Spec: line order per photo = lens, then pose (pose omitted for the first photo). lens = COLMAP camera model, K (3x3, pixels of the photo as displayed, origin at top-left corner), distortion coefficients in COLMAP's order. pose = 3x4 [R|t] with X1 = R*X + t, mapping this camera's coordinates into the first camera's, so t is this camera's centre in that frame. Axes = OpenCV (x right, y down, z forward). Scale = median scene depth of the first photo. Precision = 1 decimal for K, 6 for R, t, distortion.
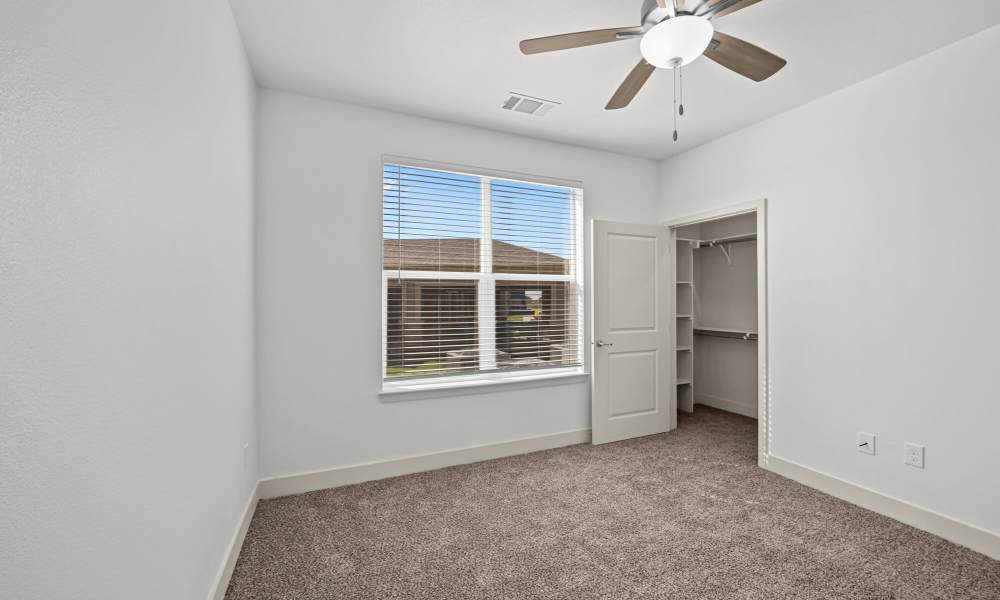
lens RADIAL K [[396.9, 0, 501.6], [0, 396.9, 291.2], [0, 0, 1]] dist [-0.001371, -0.000053]
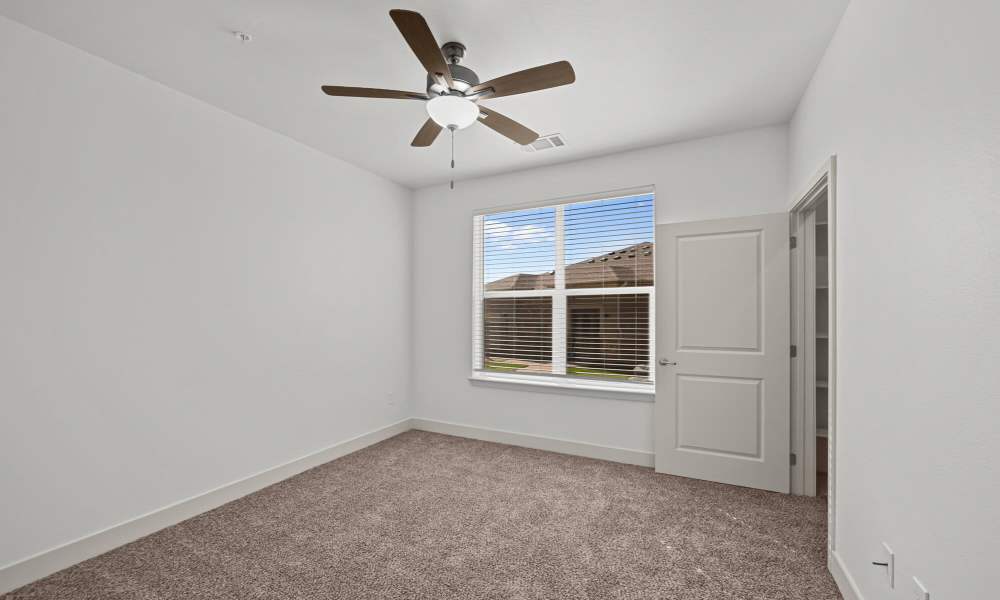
lens RADIAL K [[396.1, 0, 500.0], [0, 396.1, 300.0], [0, 0, 1]] dist [-0.001827, 0.000068]
pose [[0.628754, -0.029449, -0.777046, 0.740825], [0.017201, 0.999565, -0.023964, 0.007550], [0.777414, 0.001702, 0.628987, 0.150140]]
